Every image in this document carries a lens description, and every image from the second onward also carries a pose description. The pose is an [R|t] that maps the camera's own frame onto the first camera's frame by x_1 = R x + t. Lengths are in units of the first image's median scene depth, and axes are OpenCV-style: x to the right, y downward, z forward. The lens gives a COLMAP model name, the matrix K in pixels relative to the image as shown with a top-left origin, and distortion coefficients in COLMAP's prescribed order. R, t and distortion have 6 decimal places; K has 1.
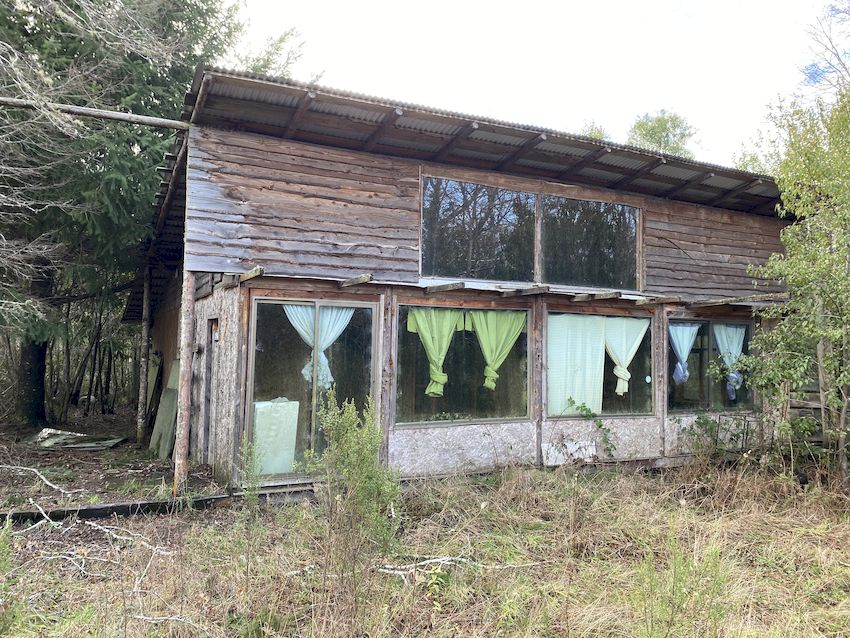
lens RADIAL K [[622.3, 0, 420.7], [0, 622.3, 320.1], [0, 0, 1]] dist [0.052365, -0.082009]
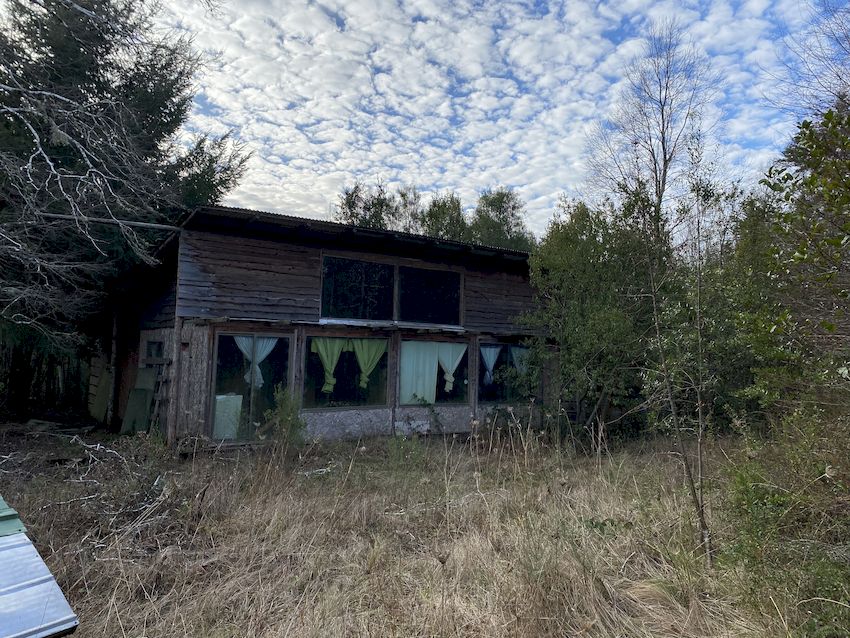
lens RADIAL K [[622.3, 0, 420.7], [0, 622.3, 320.1], [0, 0, 1]] dist [0.052365, -0.082009]
pose [[0.987803, 0.017996, 0.154665, 0.007010], [-0.017293, 0.999833, -0.005888, -0.057138], [-0.154745, 0.003142, 0.987949, -0.609546]]
